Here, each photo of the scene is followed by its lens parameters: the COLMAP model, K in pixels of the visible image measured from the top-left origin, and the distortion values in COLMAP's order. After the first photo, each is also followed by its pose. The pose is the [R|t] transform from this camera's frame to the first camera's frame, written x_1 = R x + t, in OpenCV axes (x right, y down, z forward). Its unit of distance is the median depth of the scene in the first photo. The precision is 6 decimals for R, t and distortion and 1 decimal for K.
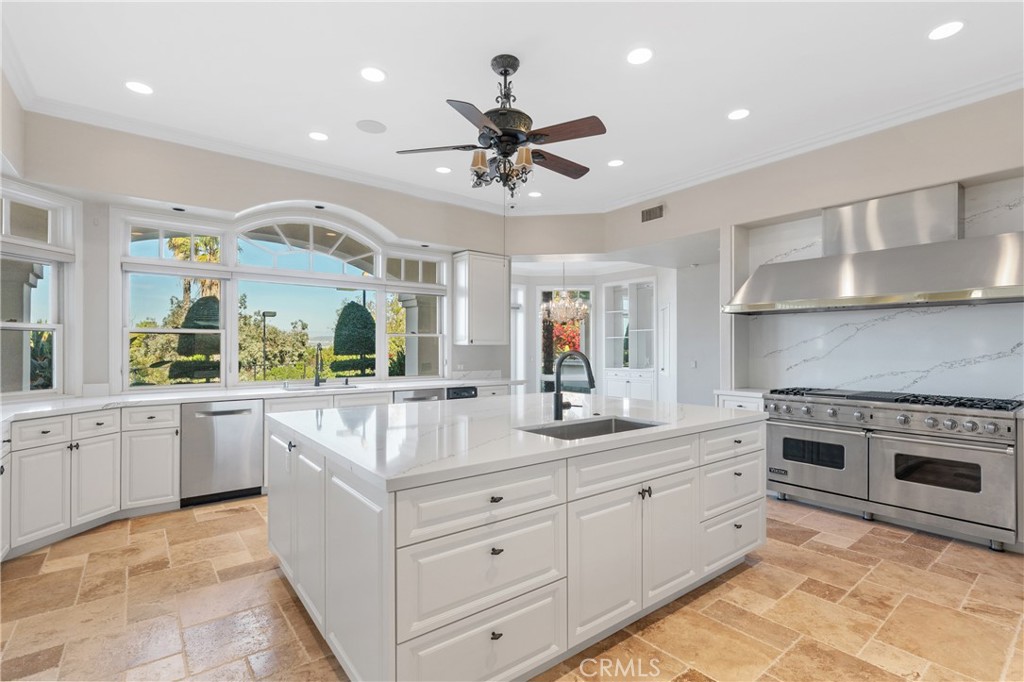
lens RADIAL K [[483.8, 0, 514.3], [0, 483.8, 346.9], [0, 0, 1]] dist [0.002196, 0.000069]
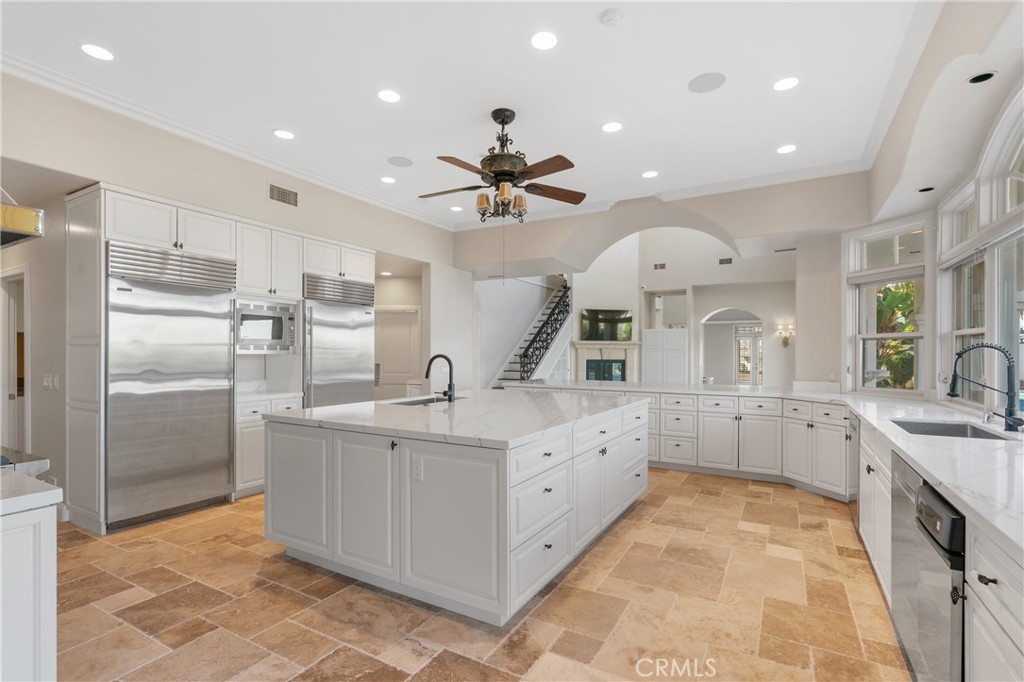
lens RADIAL K [[483.8, 0, 517.1], [0, 483.8, 349.3], [0, 0, 1]] dist [0.002196, 0.000069]
pose [[-0.924911, -0.003965, -0.380163, 0.414607], [0.000915, 0.999920, -0.012653, 0.009629], [0.380183, -0.012051, -0.924833, 2.177647]]
